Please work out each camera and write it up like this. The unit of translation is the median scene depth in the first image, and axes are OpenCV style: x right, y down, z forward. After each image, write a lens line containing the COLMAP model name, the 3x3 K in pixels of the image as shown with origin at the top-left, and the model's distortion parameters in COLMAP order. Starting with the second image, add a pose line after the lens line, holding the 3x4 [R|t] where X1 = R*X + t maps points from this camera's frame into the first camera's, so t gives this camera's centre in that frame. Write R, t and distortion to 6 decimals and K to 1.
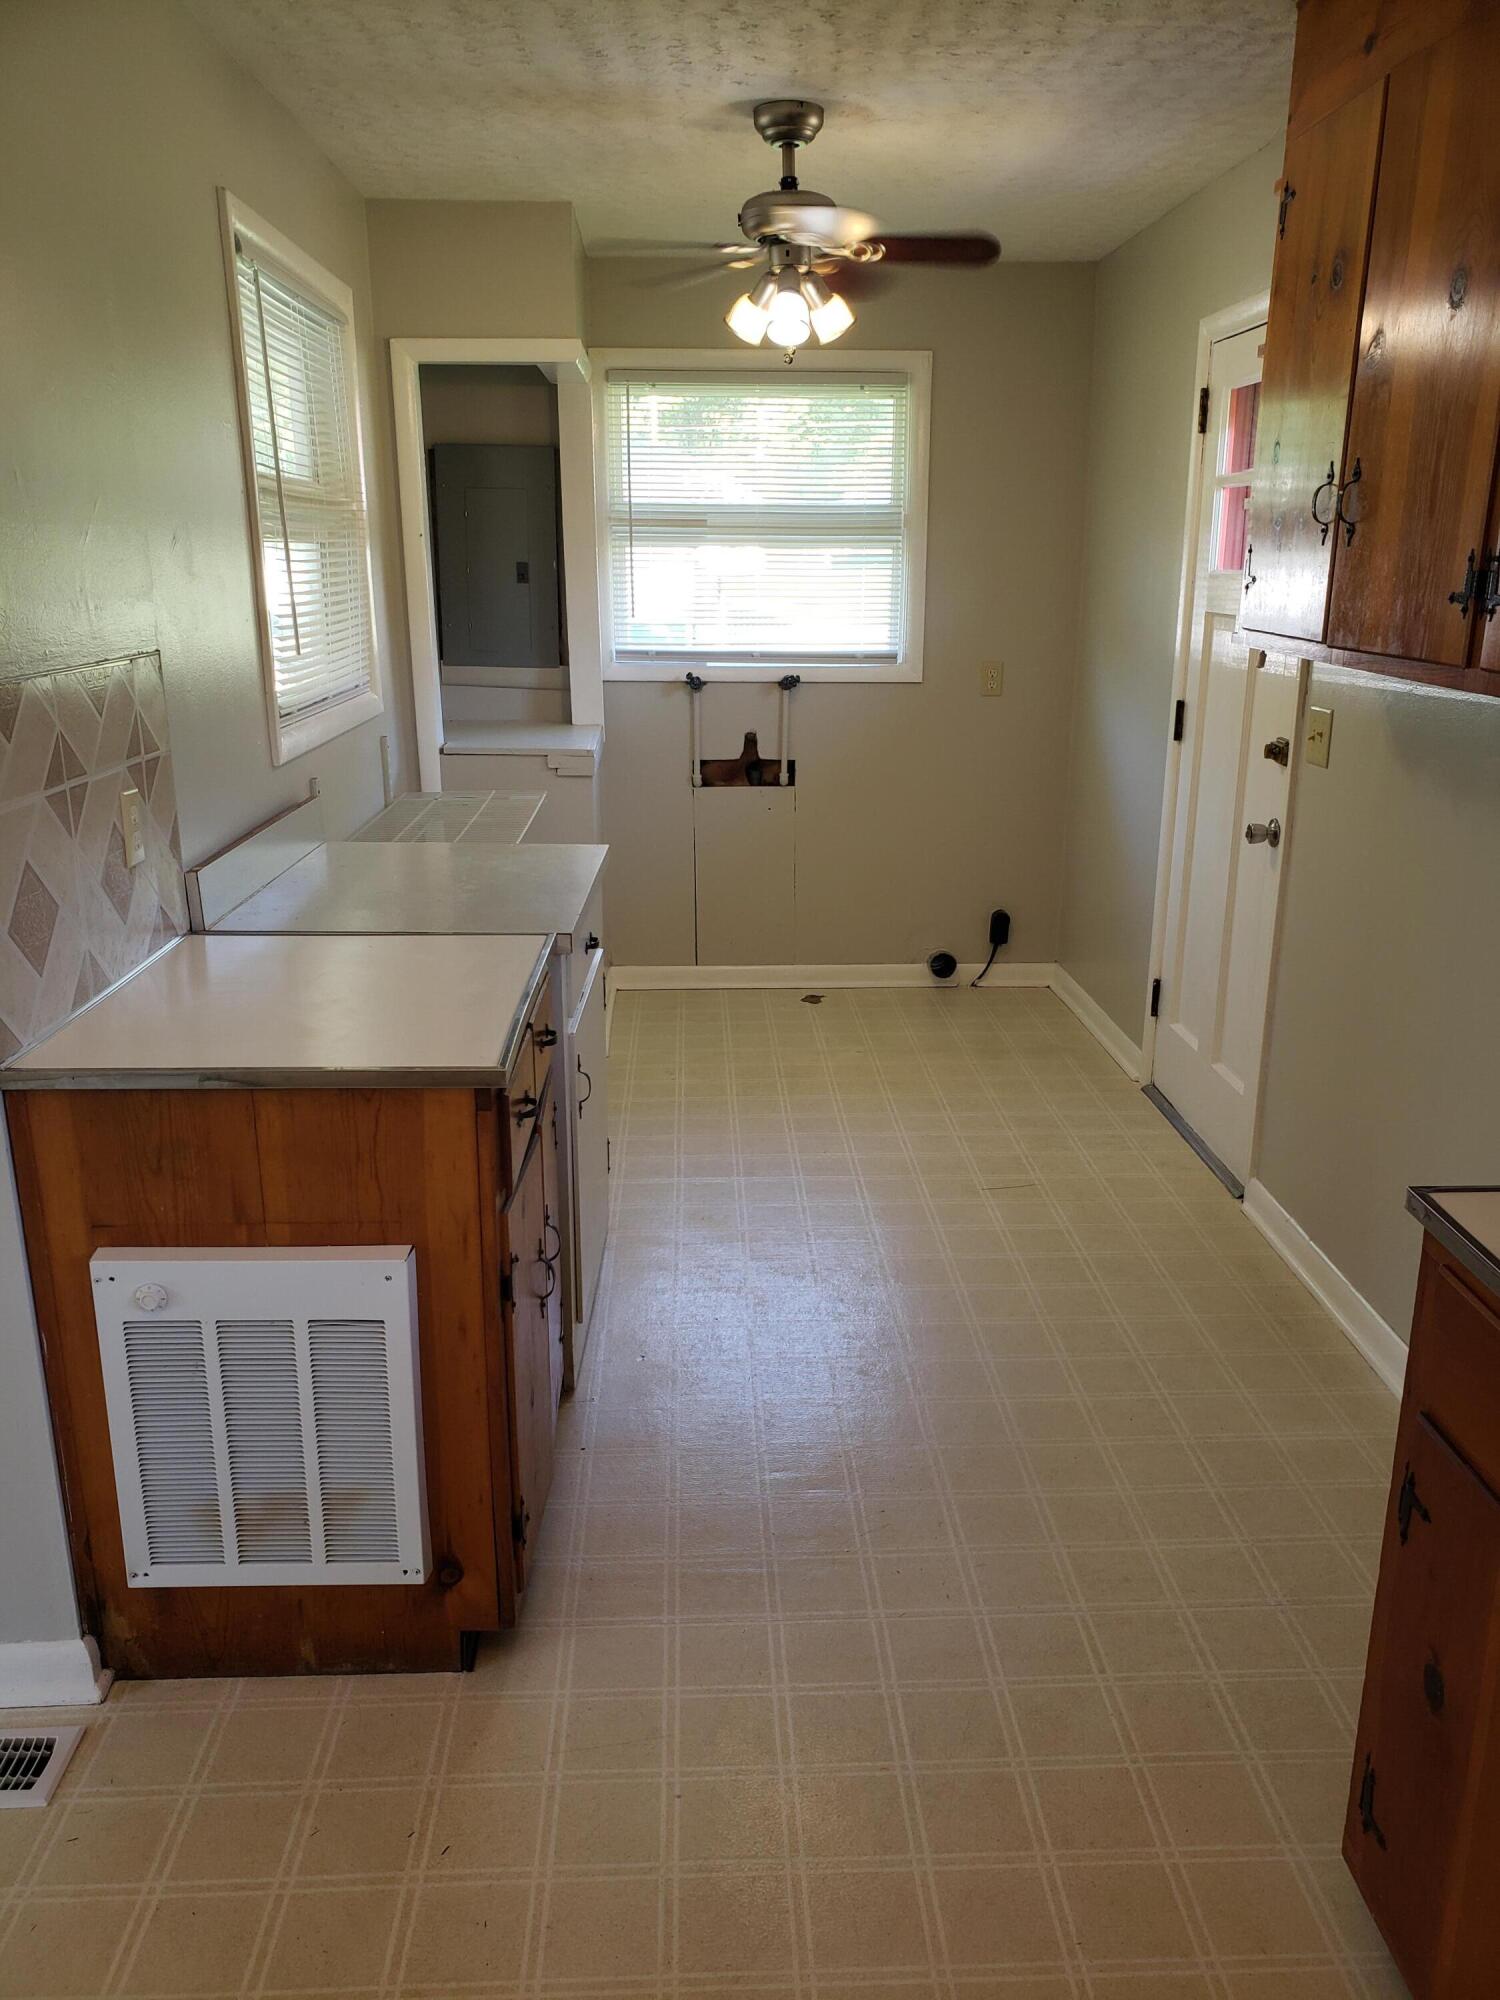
lens RADIAL K [[1542.2, 0, 754.4], [0, 1542.2, 983.0], [0, 0, 1]] dist [0.000190, 0.050314]
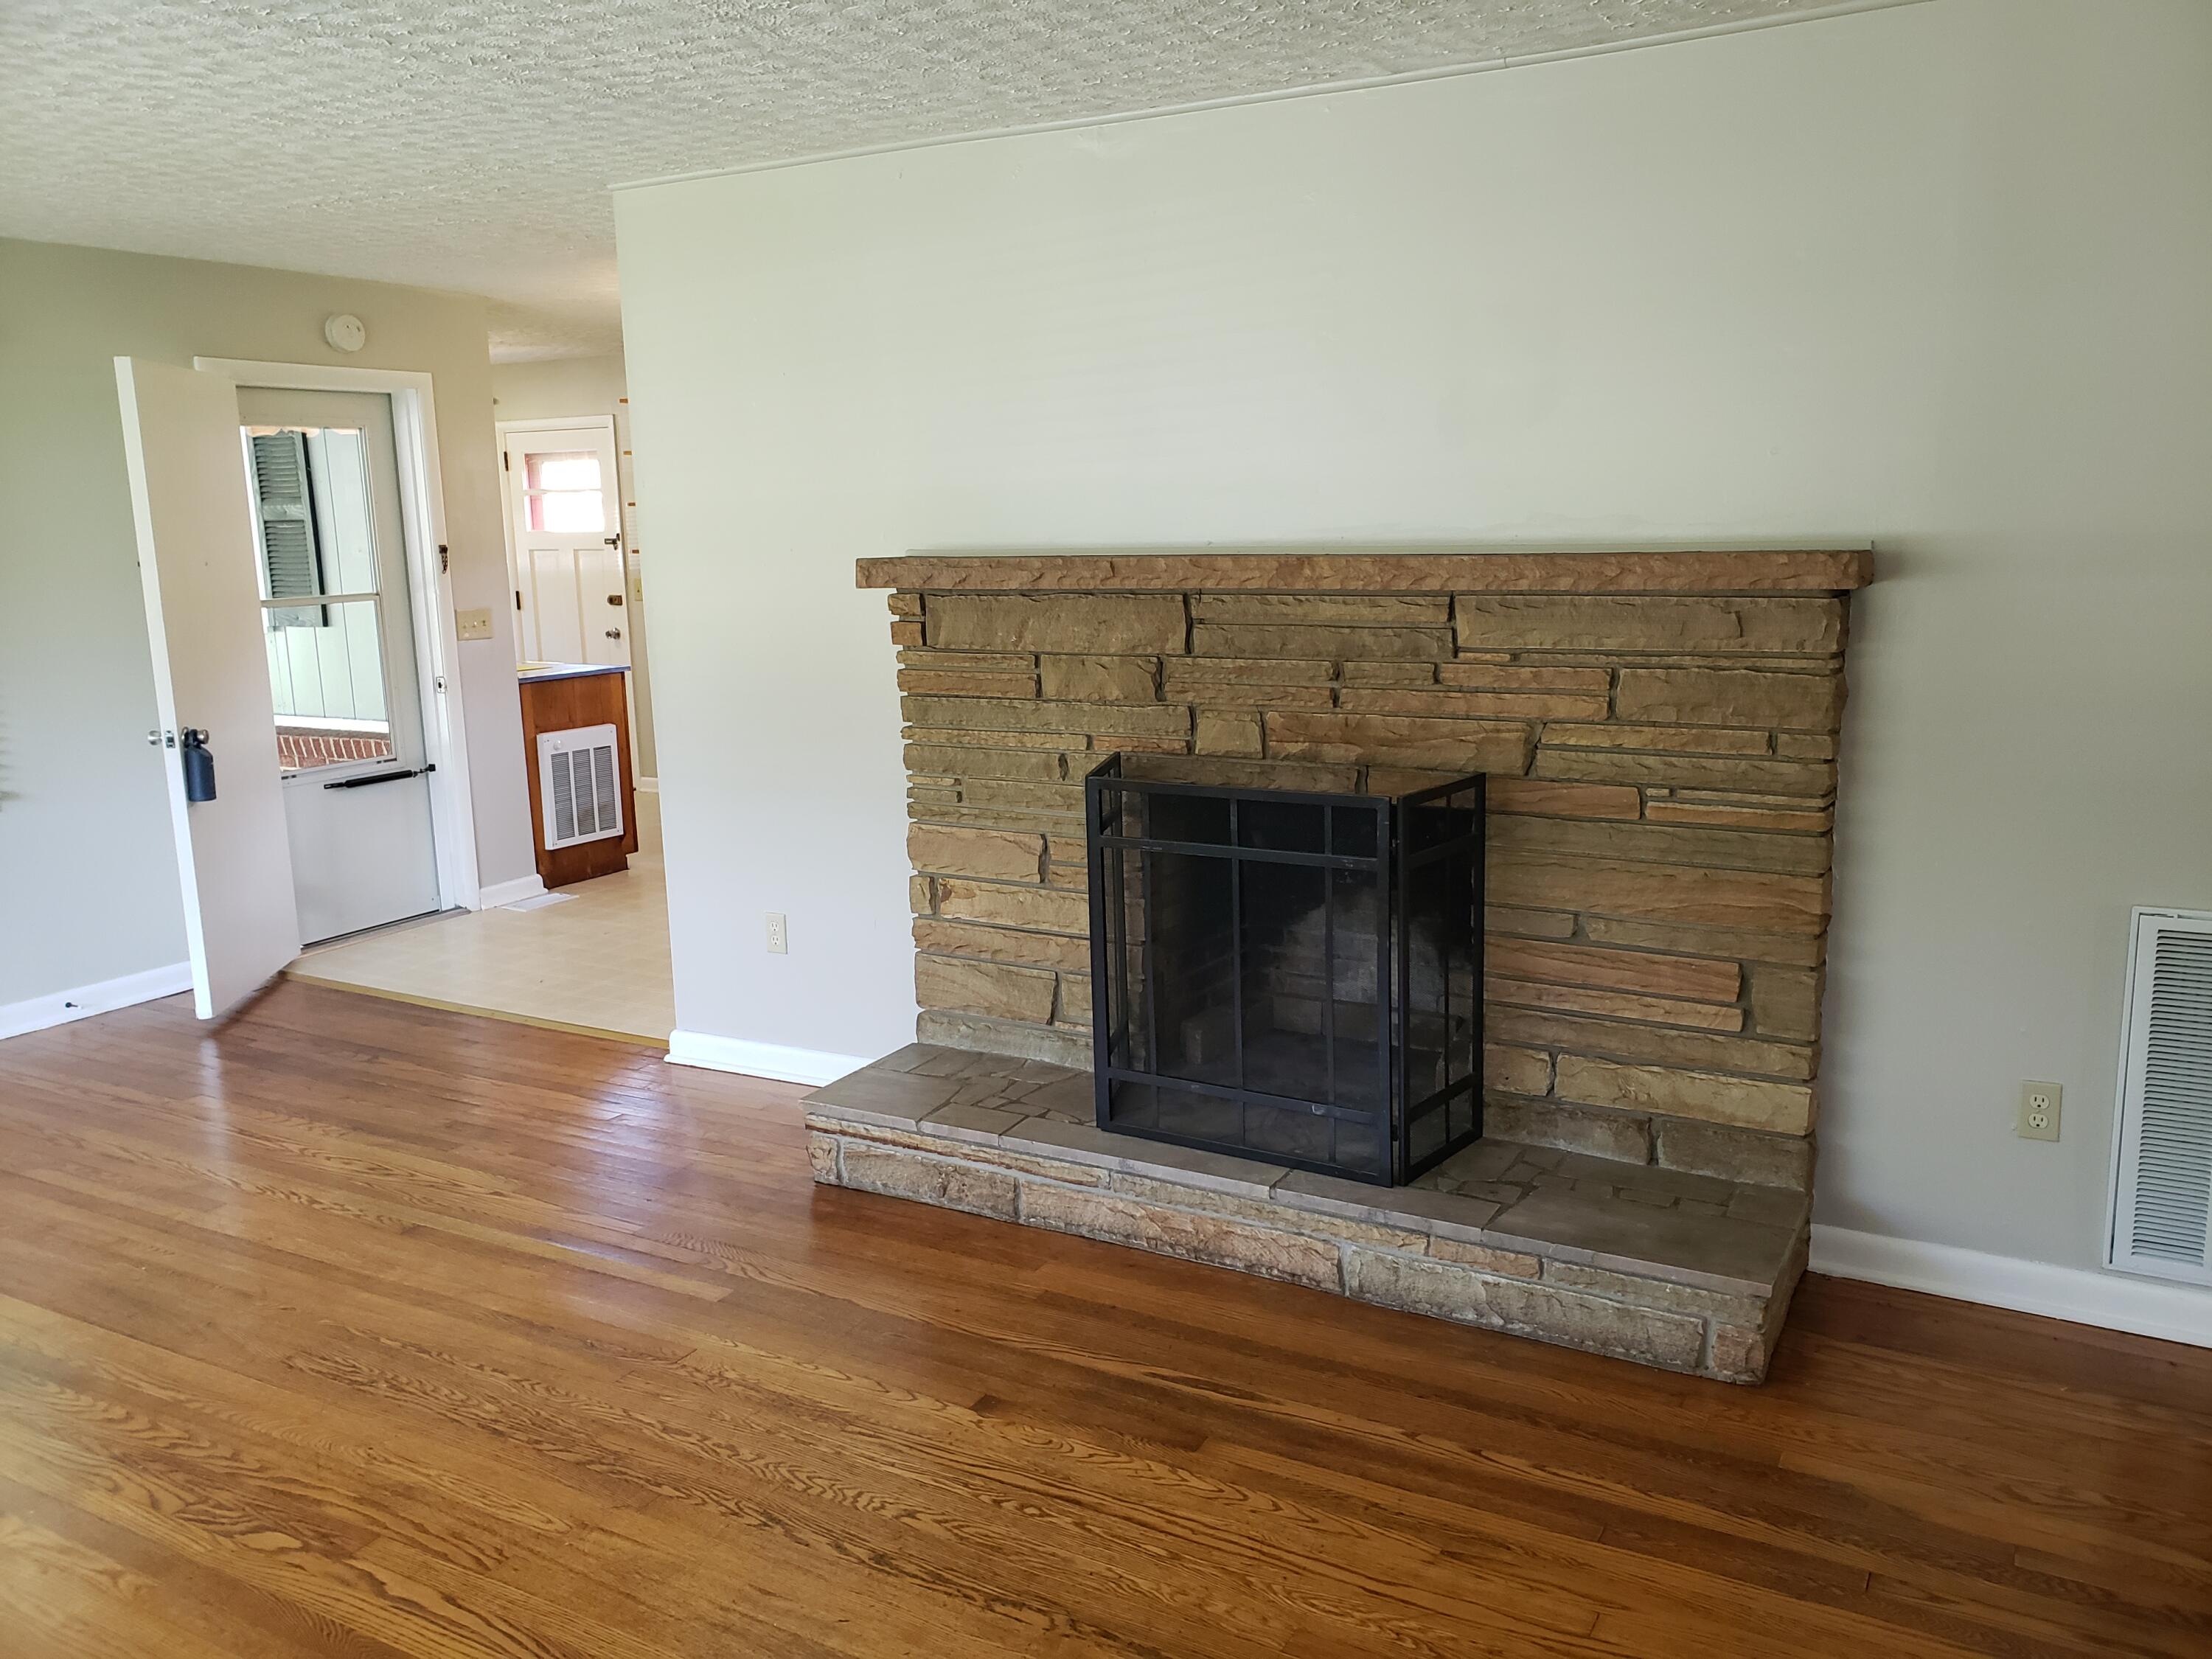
lens RADIAL K [[1709.8, 0, 1147.7], [0, 1709.8, 798.1], [0, 0, 1]] dist [-0.001503, 0.053023]
pose [[0.504993, -0.167937, 0.846628, -2.802282], [0.265213, 0.963627, 0.032952, 0.510334], [-0.821367, 0.207896, 0.531164, -1.909610]]
